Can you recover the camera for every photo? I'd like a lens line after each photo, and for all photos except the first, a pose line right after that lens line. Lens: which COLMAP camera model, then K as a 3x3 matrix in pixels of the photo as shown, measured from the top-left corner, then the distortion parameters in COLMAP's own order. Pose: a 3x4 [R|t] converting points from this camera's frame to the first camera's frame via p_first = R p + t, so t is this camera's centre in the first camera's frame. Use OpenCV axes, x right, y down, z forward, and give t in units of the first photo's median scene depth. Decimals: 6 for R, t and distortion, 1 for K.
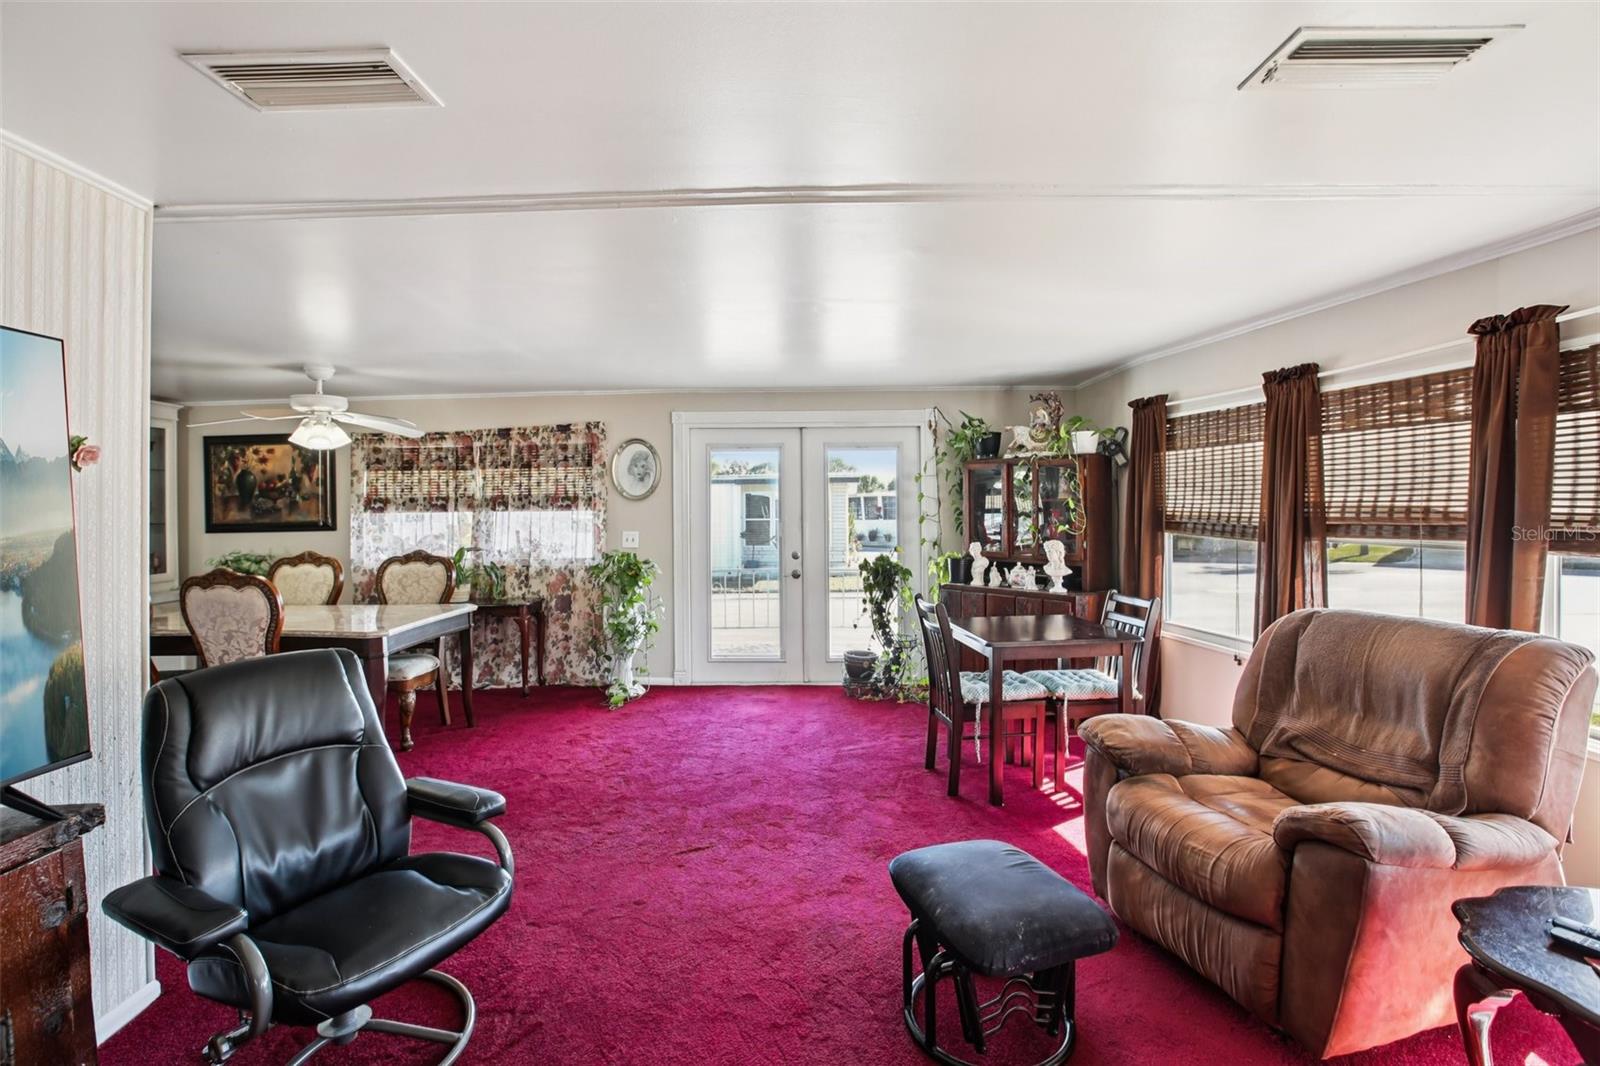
lens RADIAL K [[737.2, 0, 796.3], [0, 737.2, 507.0], [0, 0, 1]] dist [-0.047317, 0.015341]
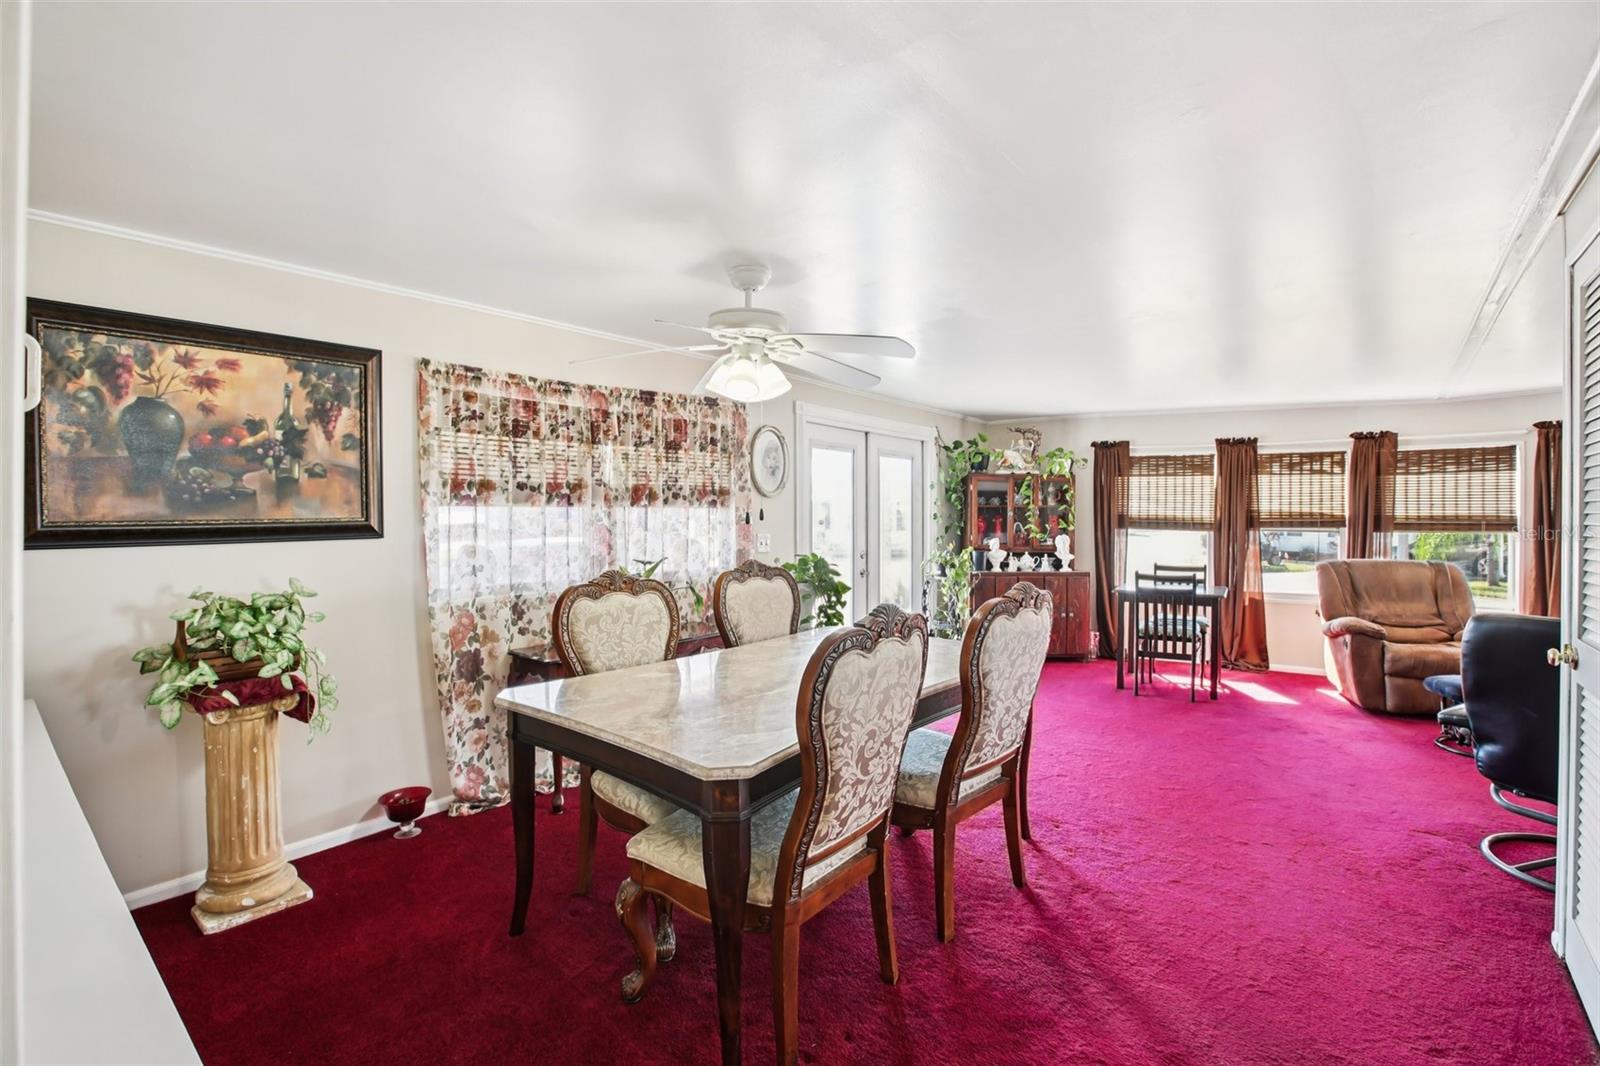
lens RADIAL K [[737.2, 0, 805.3], [0, 737.2, 520.8], [0, 0, 1]] dist [-0.047317, 0.015341]
pose [[0.604734, 0.003864, 0.796418, -0.931685], [-0.008809, 0.999960, 0.001837, 0.017608], [-0.796379, -0.008127, 0.604744, 0.472153]]
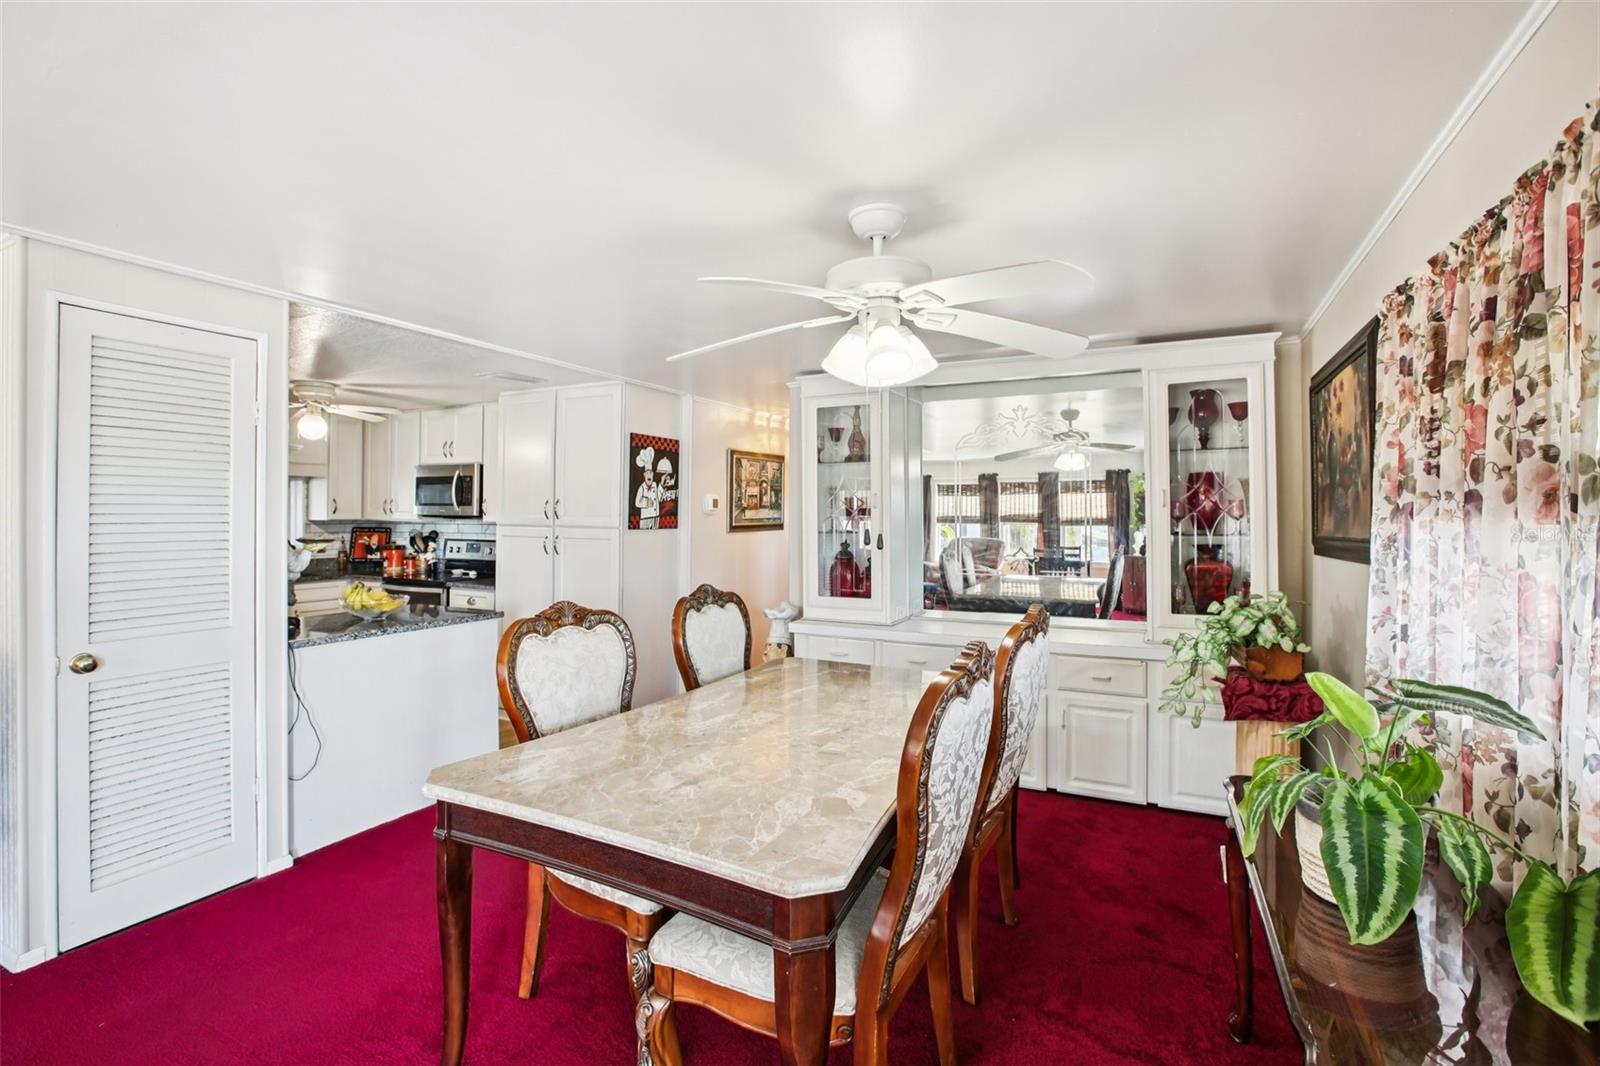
lens RADIAL K [[737.2, 0, 782.5], [0, 737.2, 516.0], [0, 0, 1]] dist [-0.047317, 0.015341]
pose [[-0.438815, 0.005798, -0.898559, -0.170325], [0.009148, 0.999956, 0.001985, 0.001699], [0.898531, -0.007349, -0.438849, 0.945598]]
